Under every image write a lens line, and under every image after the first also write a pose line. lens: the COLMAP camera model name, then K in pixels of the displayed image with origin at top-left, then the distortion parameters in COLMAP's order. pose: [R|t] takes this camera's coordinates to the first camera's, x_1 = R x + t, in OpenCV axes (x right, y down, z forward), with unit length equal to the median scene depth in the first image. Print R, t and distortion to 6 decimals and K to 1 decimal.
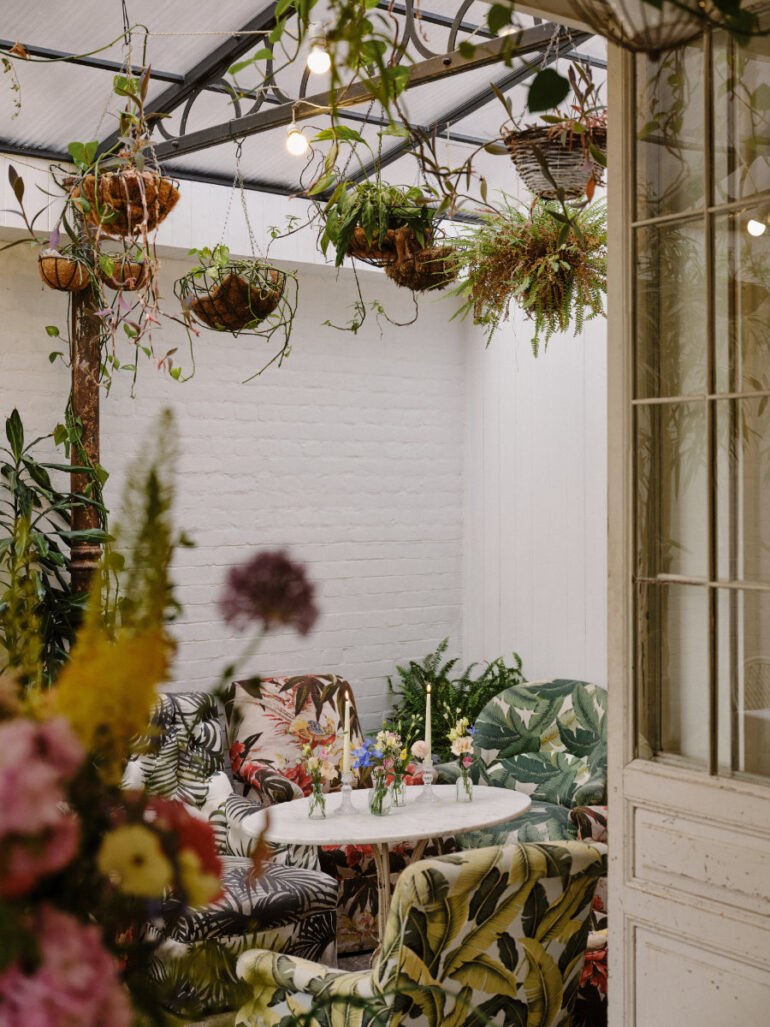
lens RADIAL K [[1542.8, 0, 385.1], [0, 1542.8, 514.5], [0, 0, 1]] dist [-0.029834, 0.000000]
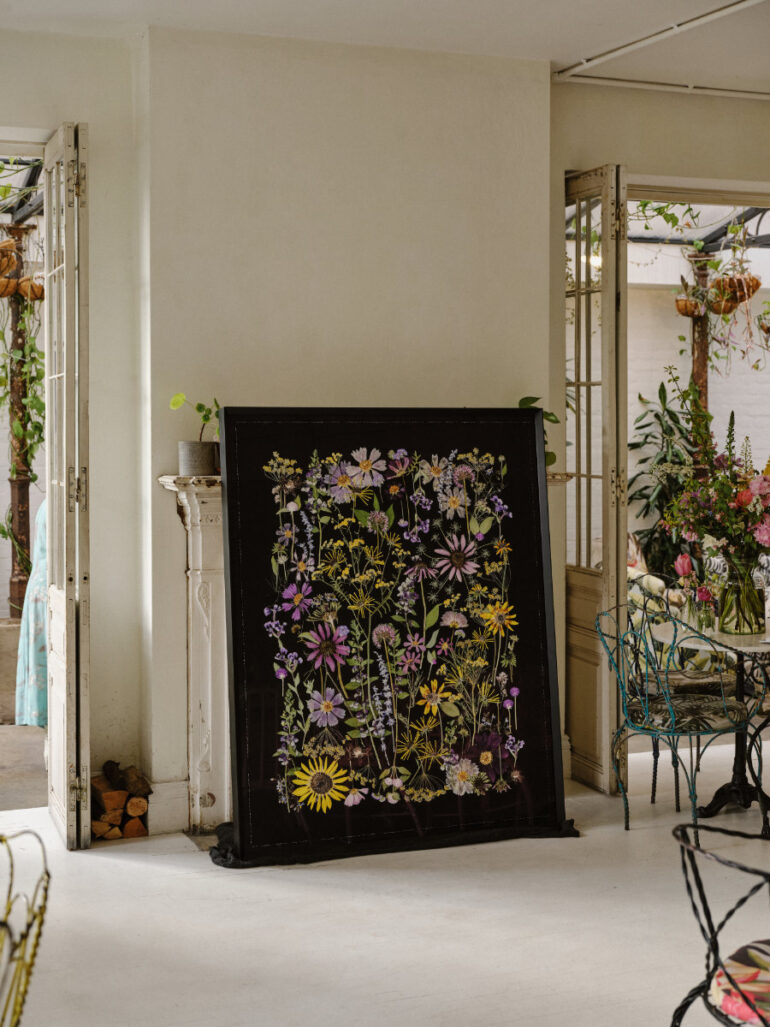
lens RADIAL K [[1542.8, 0, 386.3], [0, 1542.8, 511.3], [0, 0, 1]] dist [-0.029834, 0.000000]
pose [[0.944503, 0.006717, -0.328435, 0.053203], [0.008294, 0.998985, 0.044282, 0.001244], [0.328399, -0.044548, 0.943488, -0.844142]]
